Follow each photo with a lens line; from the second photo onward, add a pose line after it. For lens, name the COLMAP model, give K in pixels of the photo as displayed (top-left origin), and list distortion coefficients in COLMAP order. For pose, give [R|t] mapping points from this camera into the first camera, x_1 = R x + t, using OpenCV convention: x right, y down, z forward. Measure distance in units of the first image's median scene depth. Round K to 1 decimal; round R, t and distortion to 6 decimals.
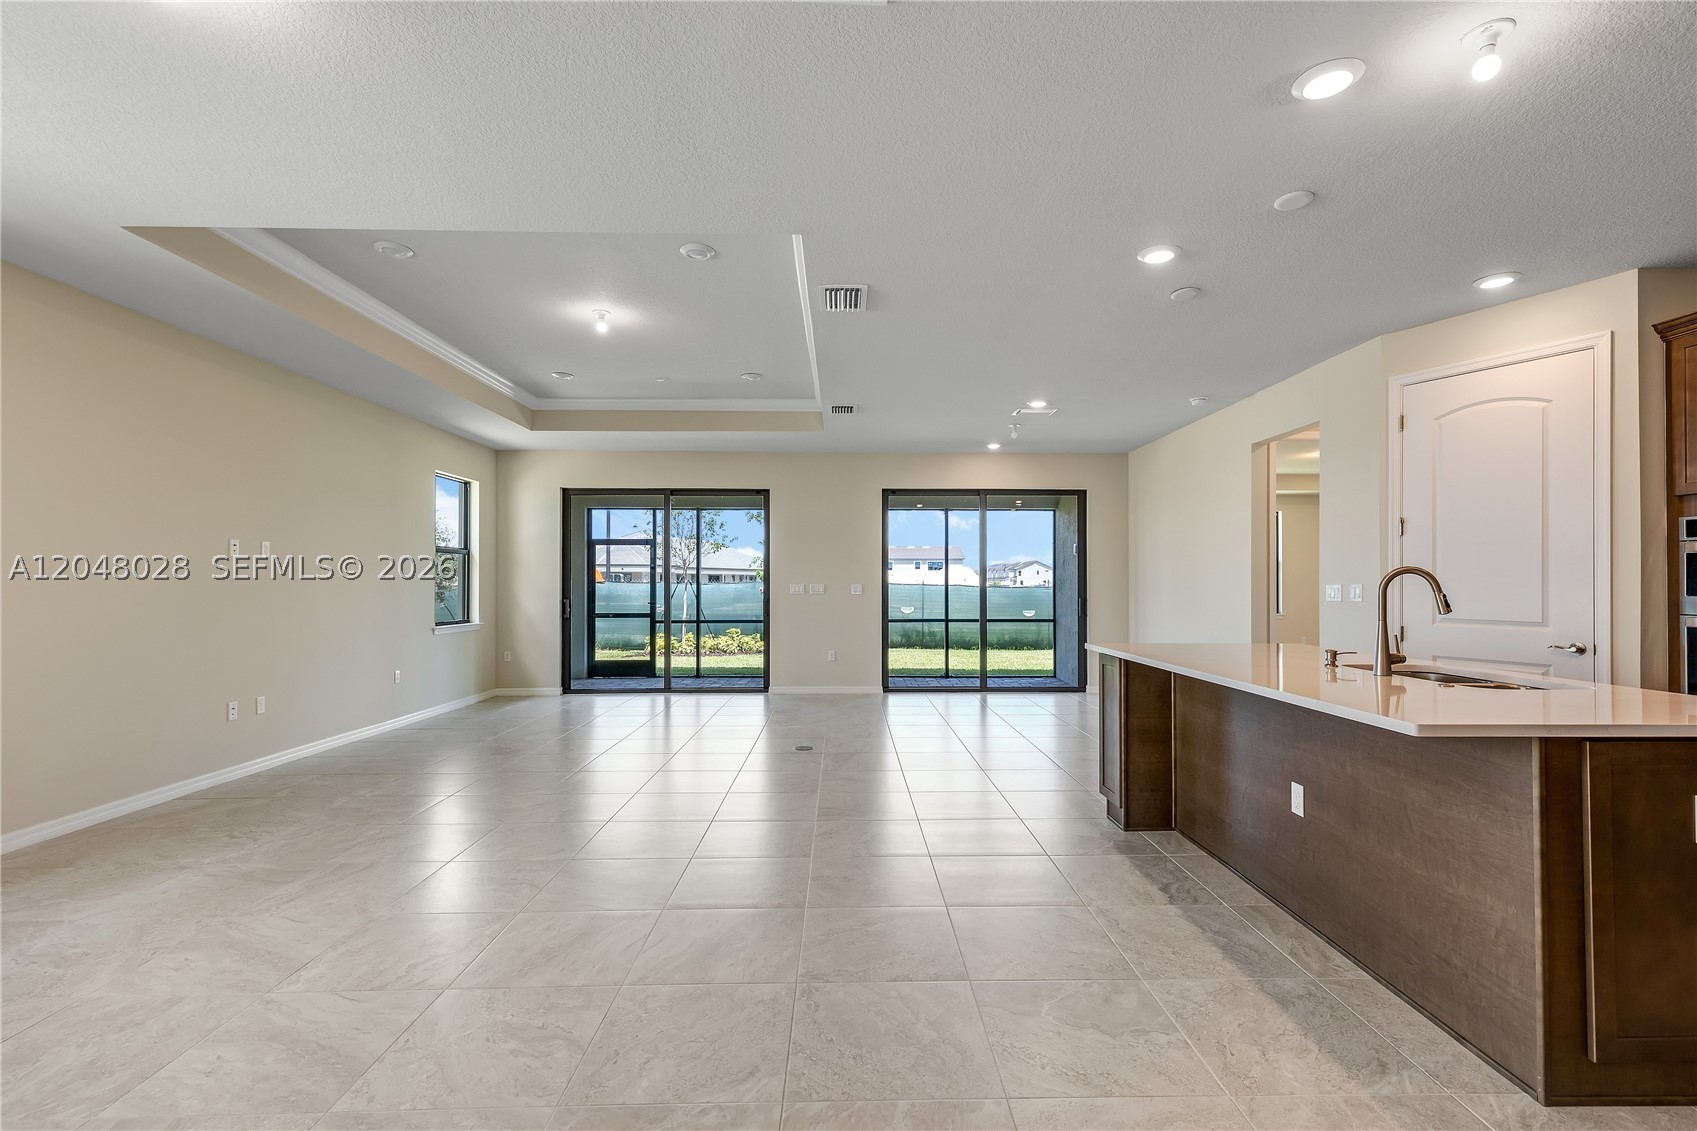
lens RADIAL K [[771.6, 0, 851.3], [0, 771.6, 576.7], [0, 0, 1]] dist [0.000192, -0.001100]
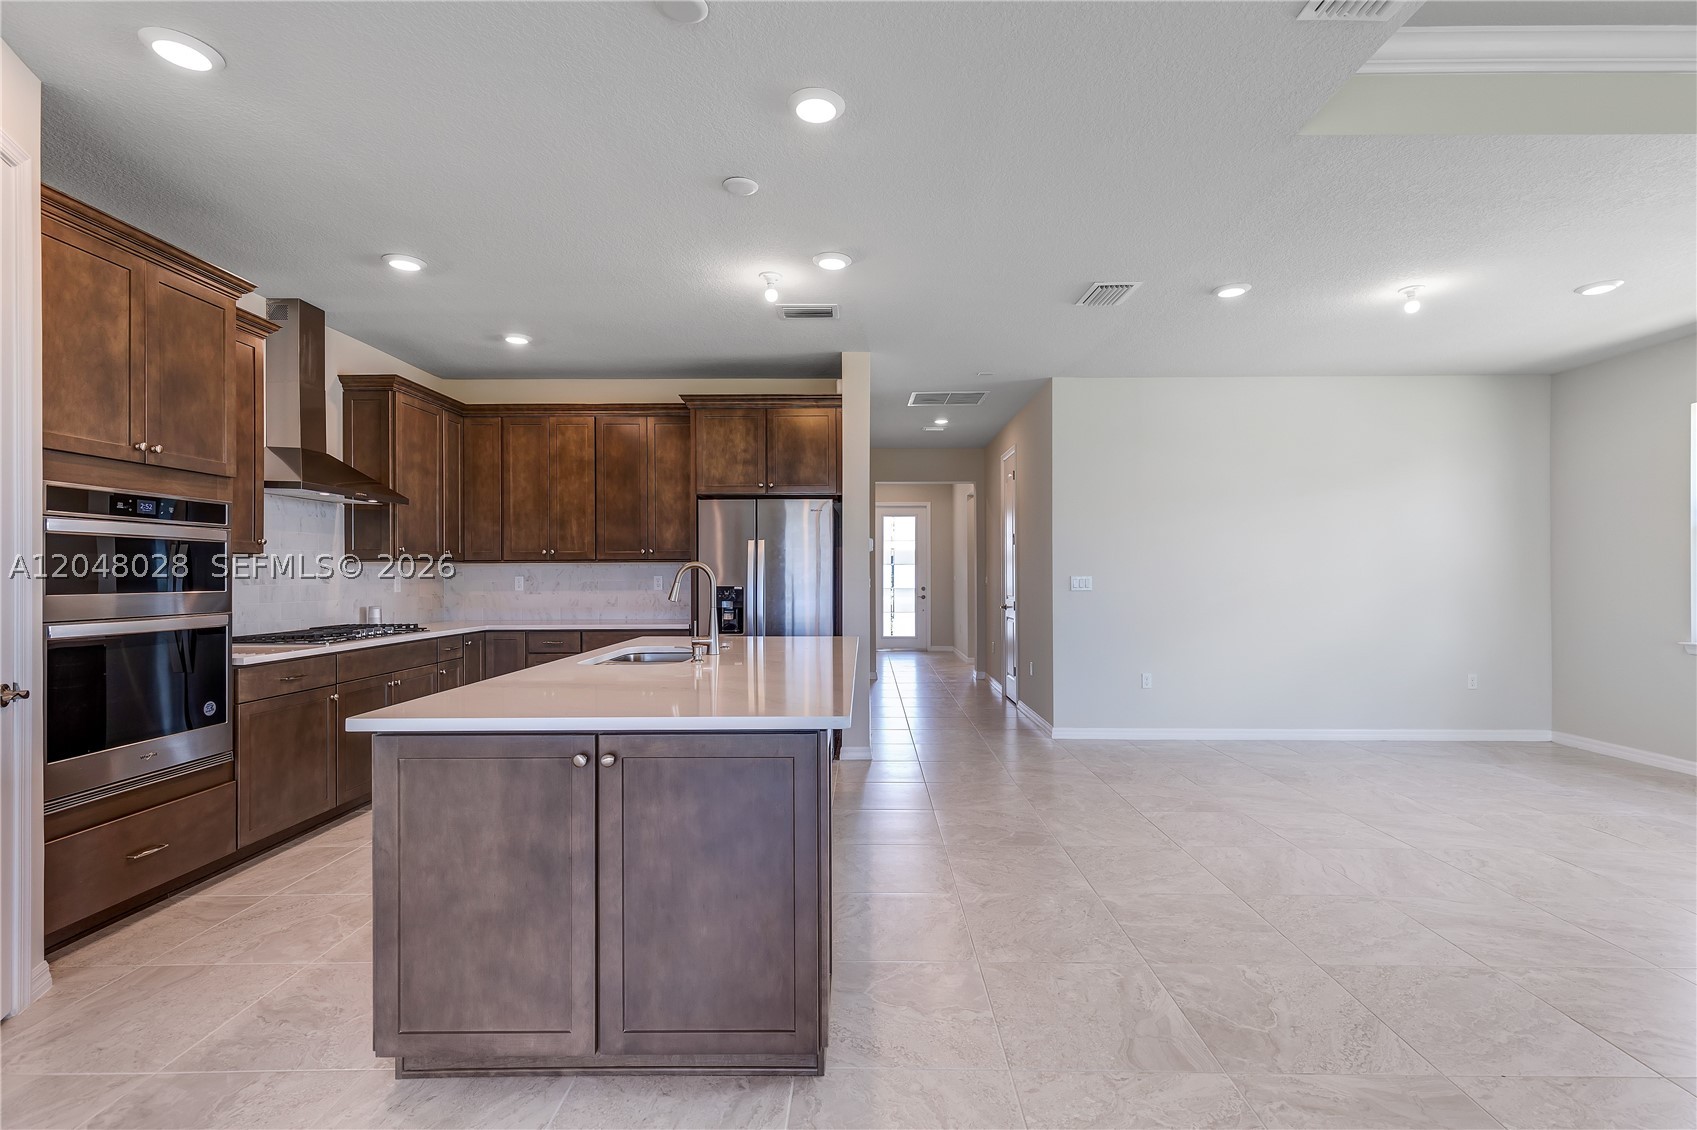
lens RADIAL K [[773.9, 0, 871.4], [0, 773.9, 573.9], [0, 0, 1]] dist [0.002115, -0.000266]
pose [[-0.999955, 0.001965, 0.009331, 0.451729], [0.001873, 0.999949, -0.009878, 0.019197], [-0.009350, -0.009861, -0.999908, 2.242142]]
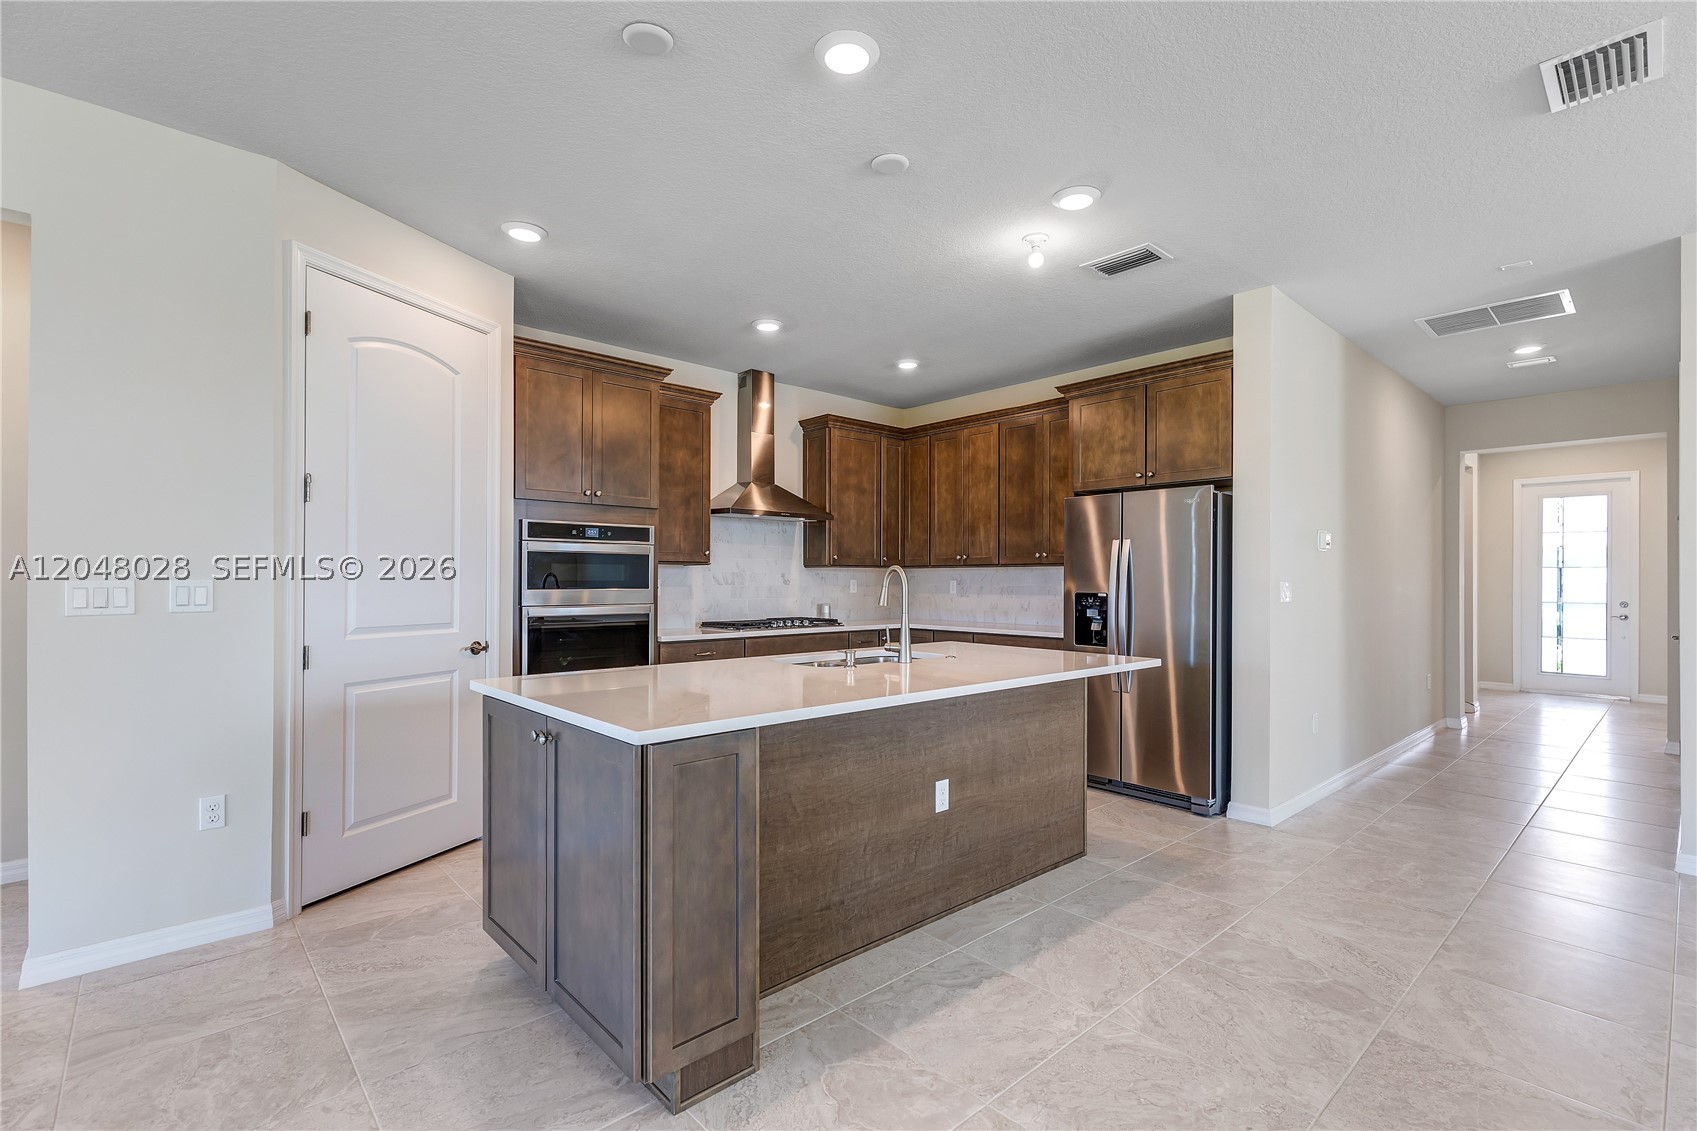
lens RADIAL K [[771.6, 0, 851.3], [0, 771.6, 576.7], [0, 0, 1]] dist [0.000192, -0.001100]
pose [[-0.665977, 0.000408, 0.745973, -0.092294], [-0.010512, 0.999895, -0.009932, 0.017630], [-0.745899, -0.014456, -0.665903, 1.858488]]
